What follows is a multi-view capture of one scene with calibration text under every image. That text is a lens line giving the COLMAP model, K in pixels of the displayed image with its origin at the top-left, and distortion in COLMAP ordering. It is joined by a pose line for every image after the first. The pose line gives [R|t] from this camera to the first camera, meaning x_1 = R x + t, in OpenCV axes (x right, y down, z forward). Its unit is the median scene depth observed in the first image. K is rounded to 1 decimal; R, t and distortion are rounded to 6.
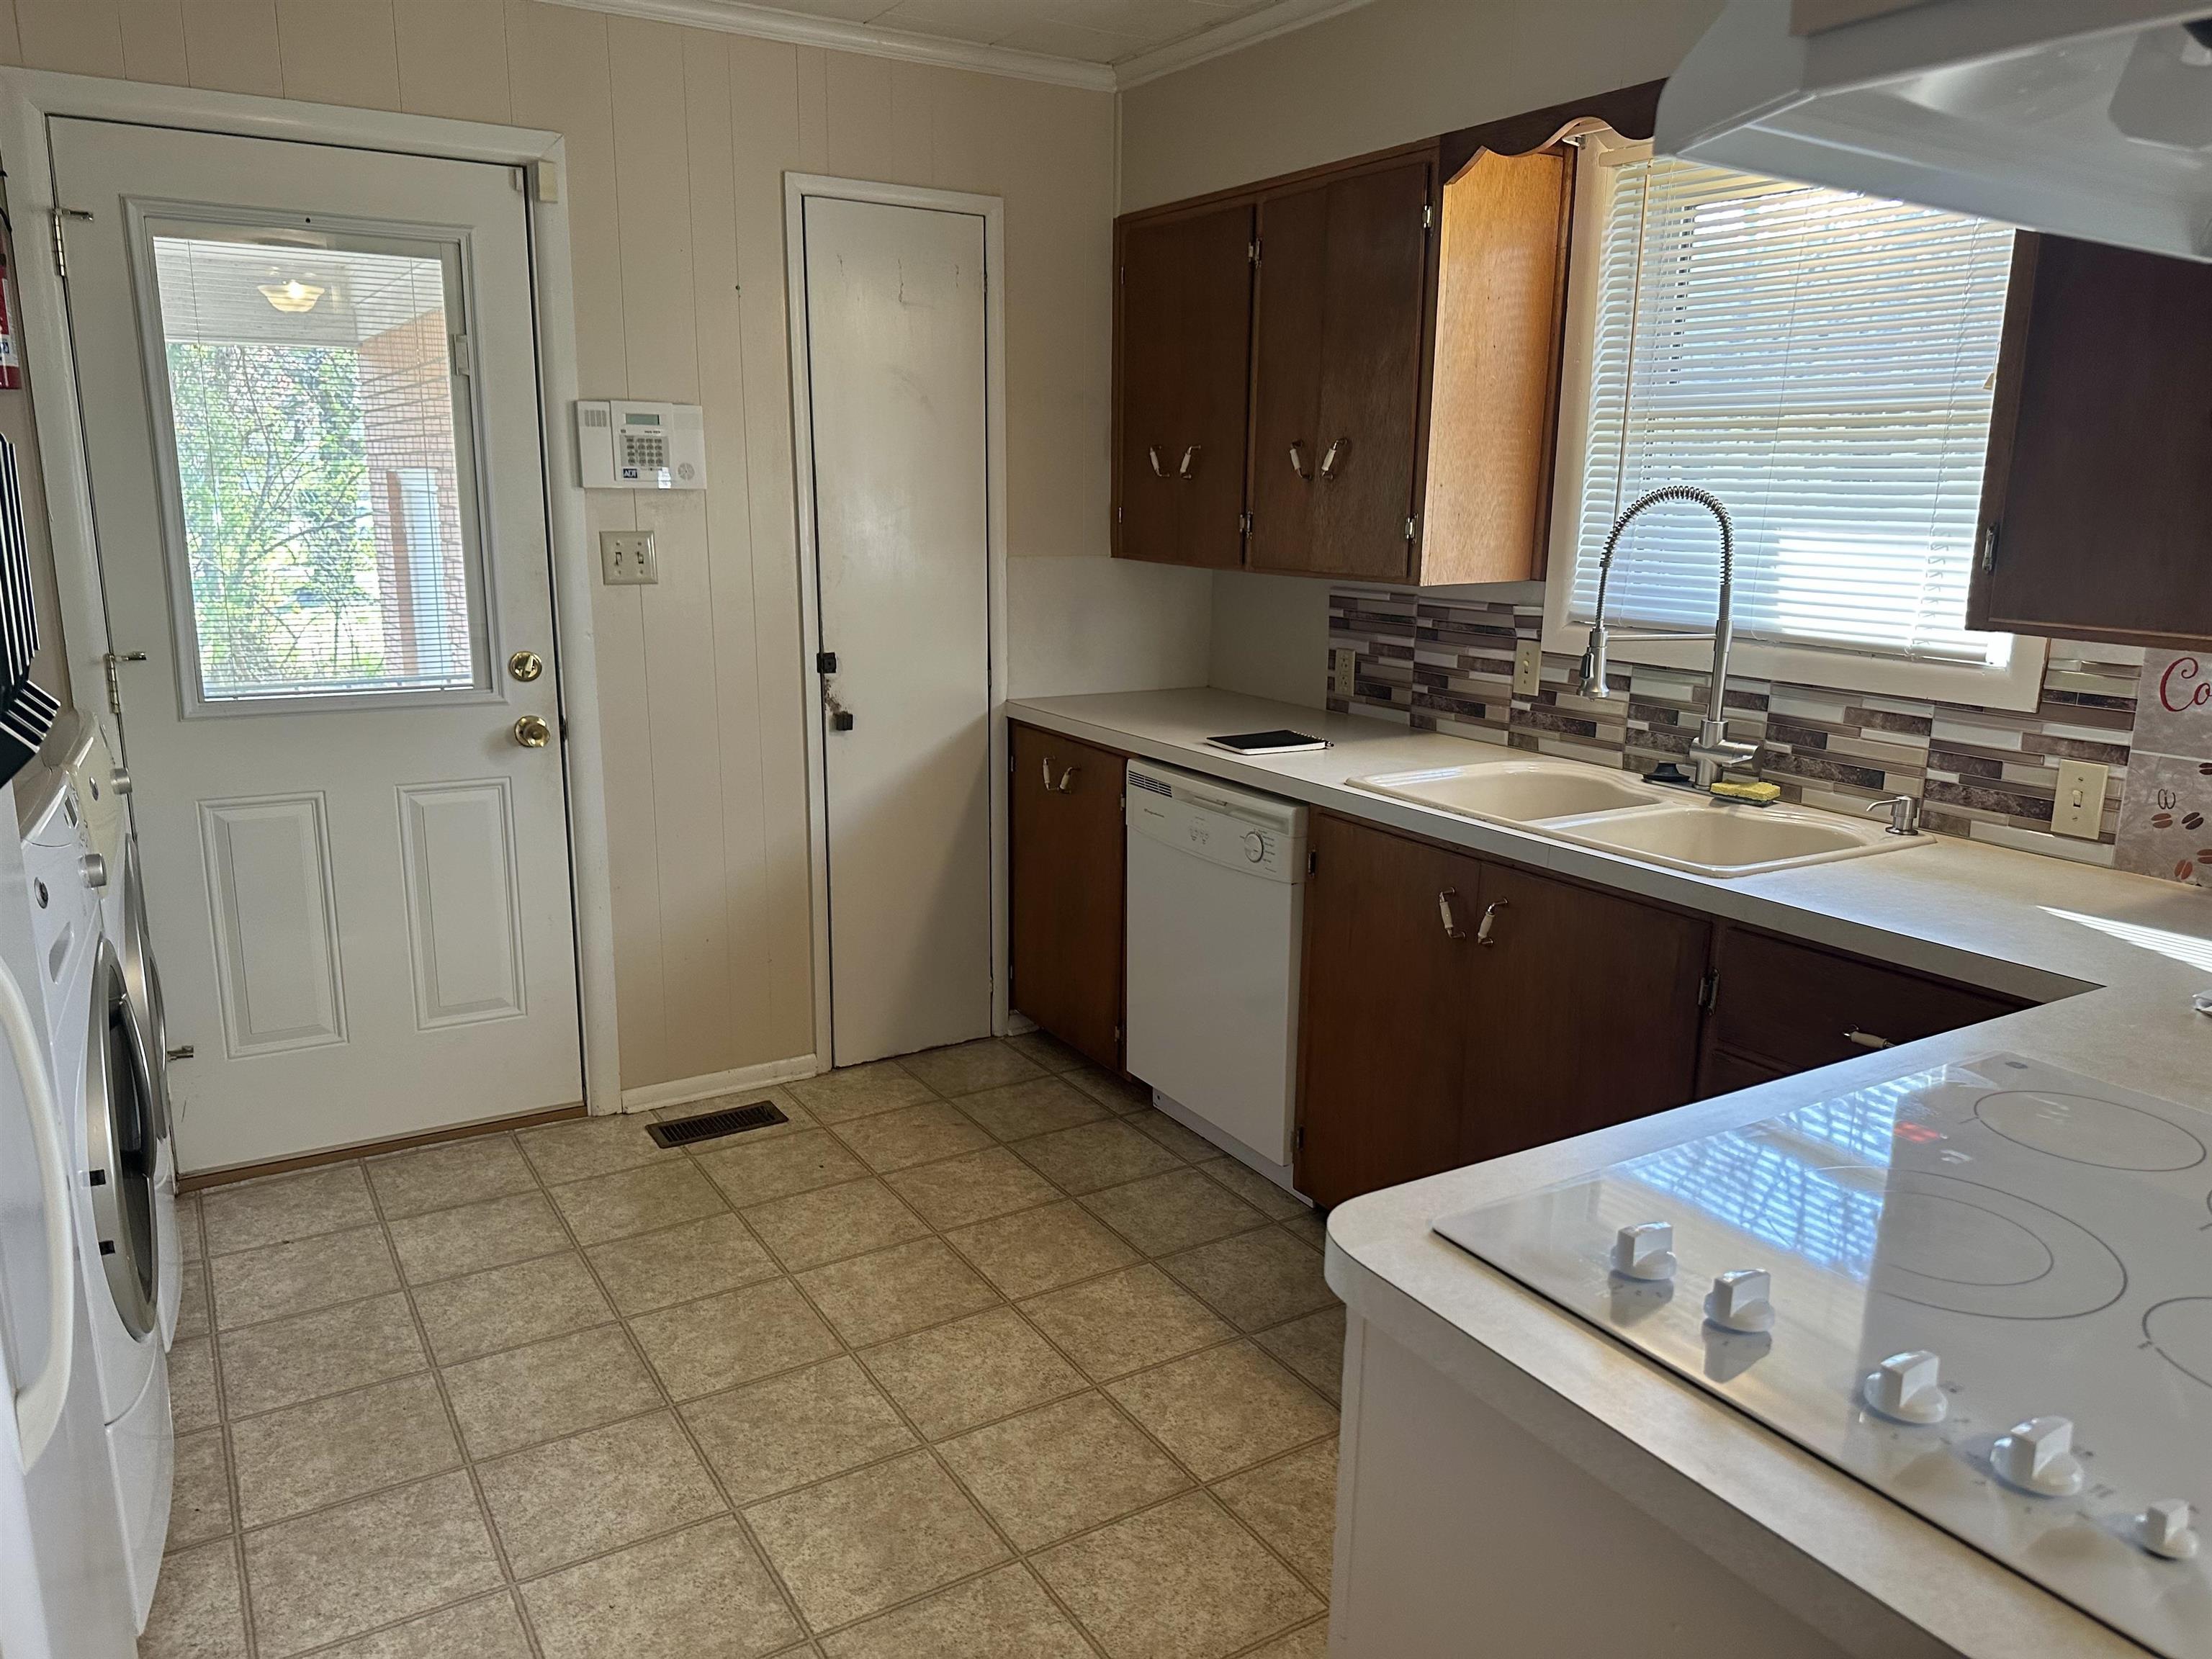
lens RADIAL K [[1588.8, 0, 1076.2], [0, 1588.8, 842.7], [0, 0, 1]] dist [0.127605, -0.172500]
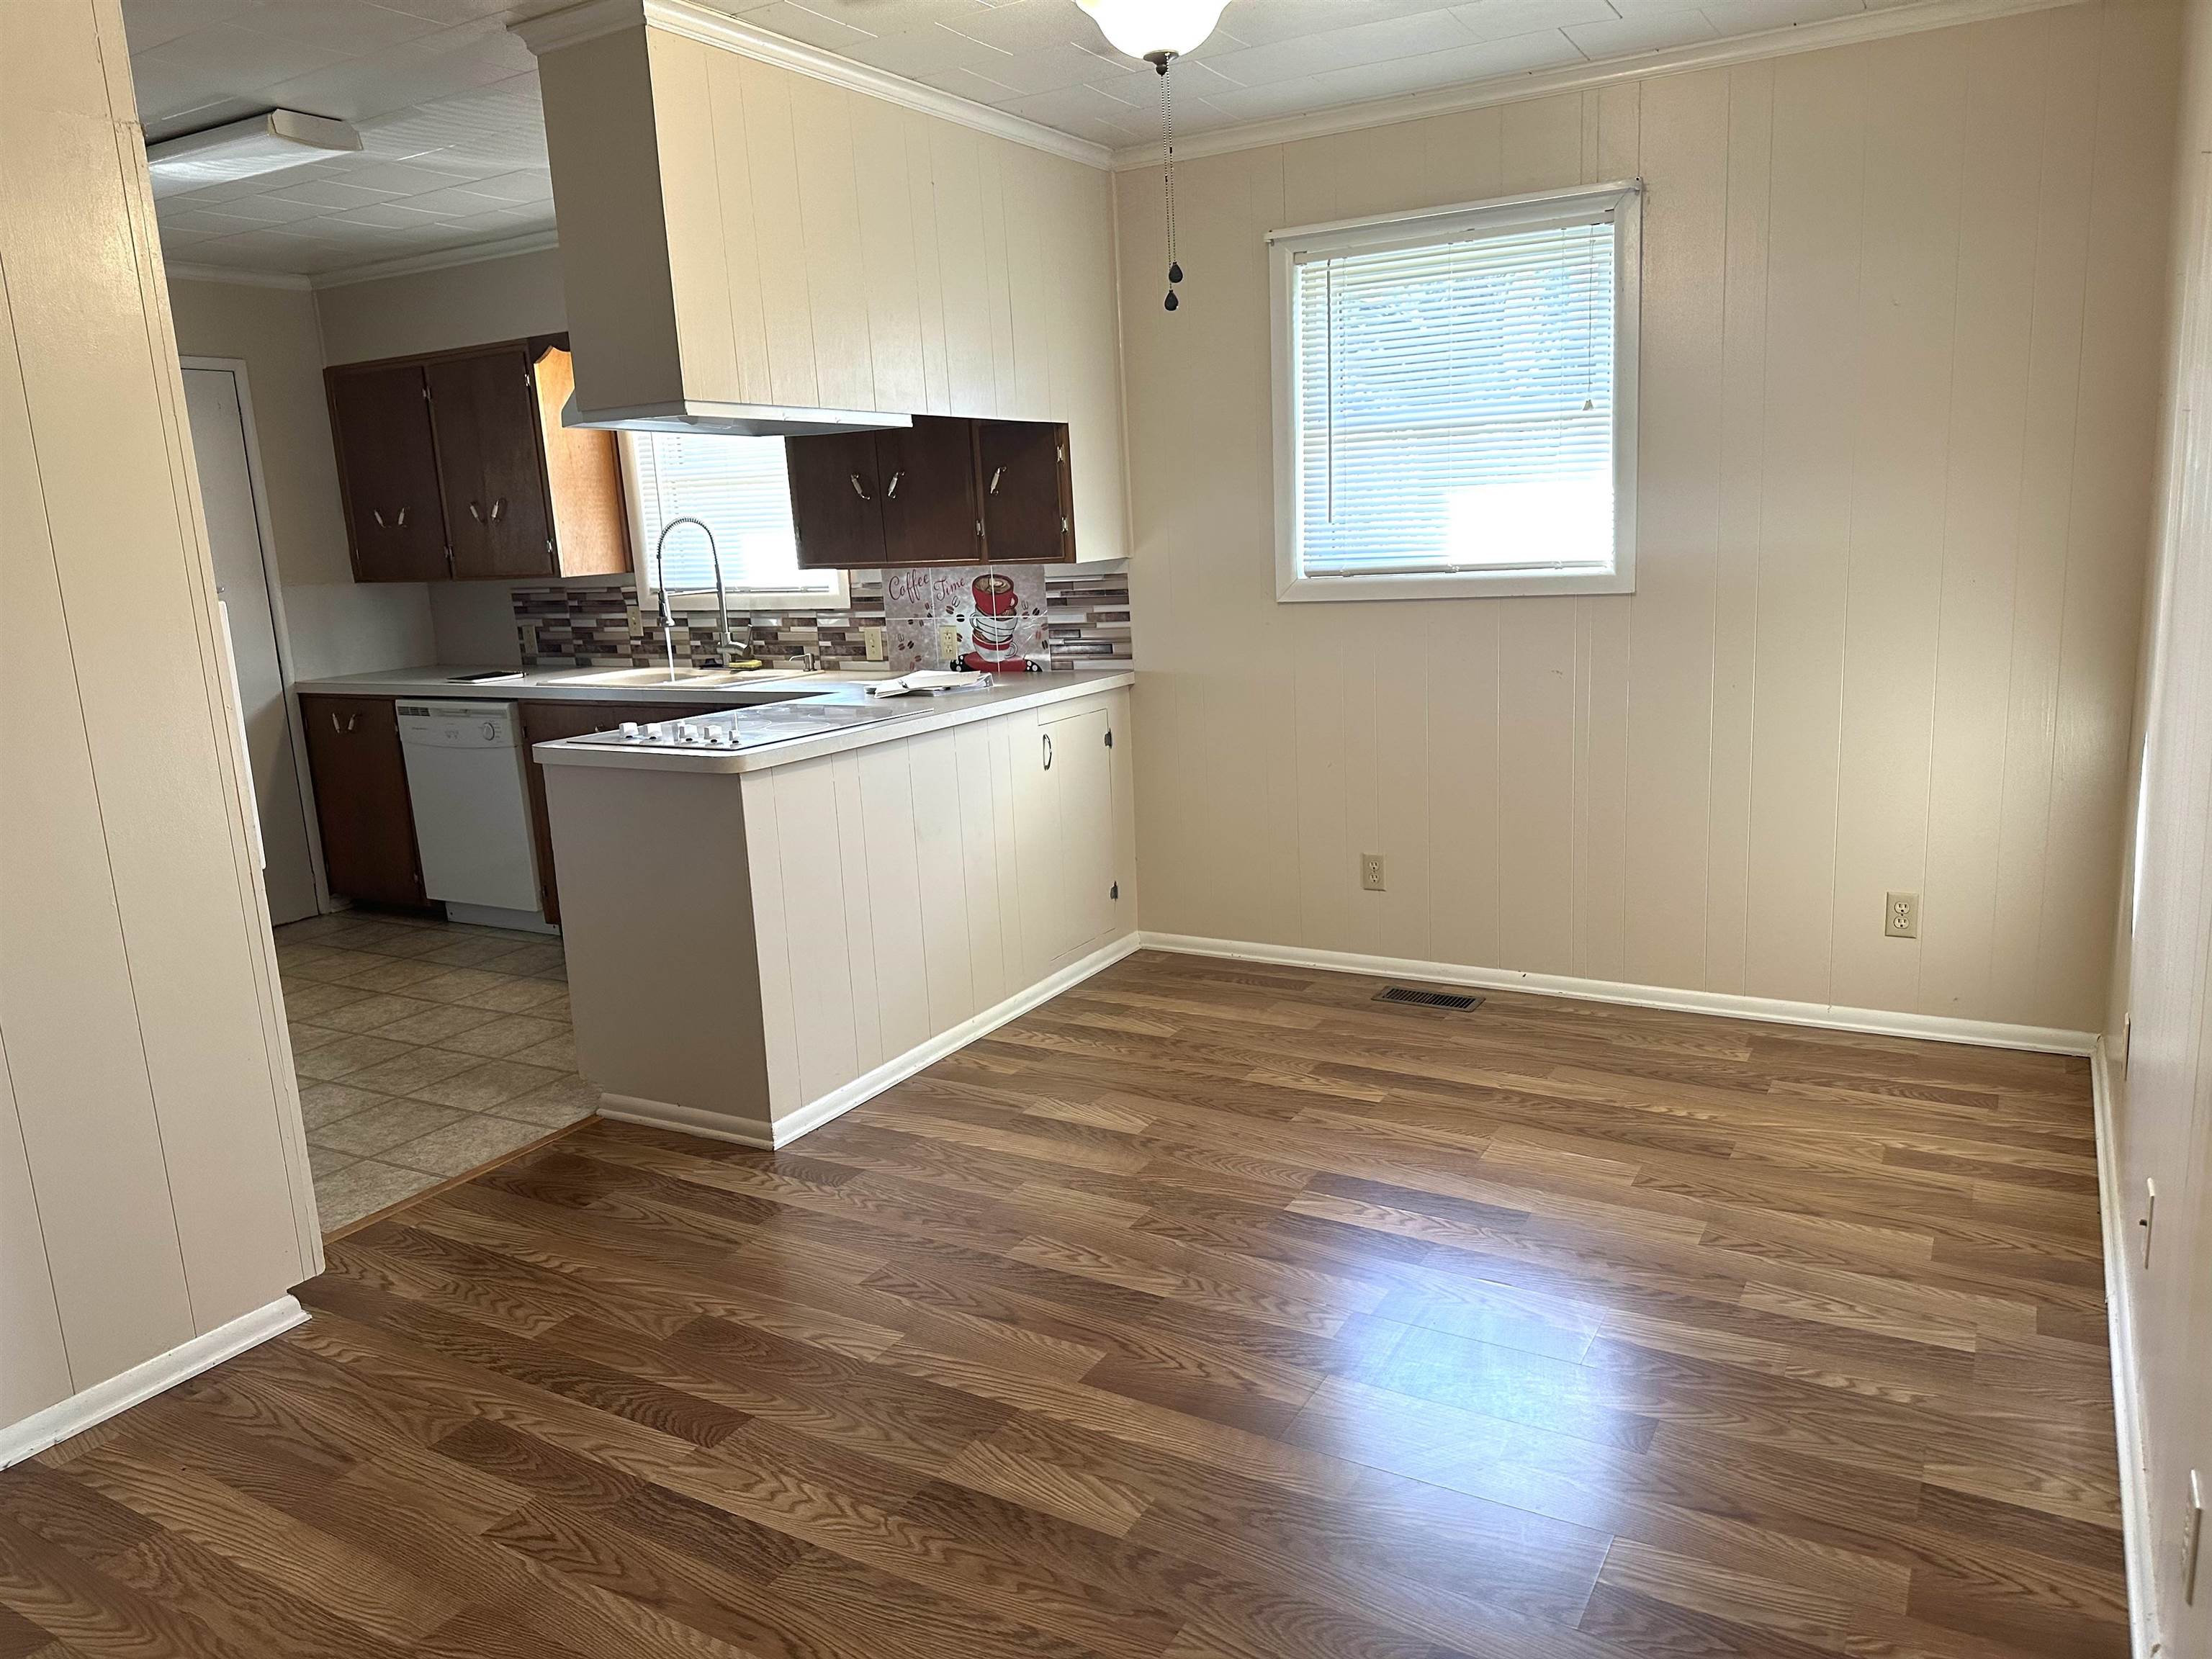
lens RADIAL K [[1554.6, 0, 1142.7], [0, 1554.6, 818.1], [0, 0, 1]] dist [0.156217, -0.329648]
pose [[0.861434, -0.149500, 0.485368, -0.121586], [0.170354, 0.985382, 0.001165, 0.208901], [-0.478447, 0.081681, 0.874309, -0.818445]]
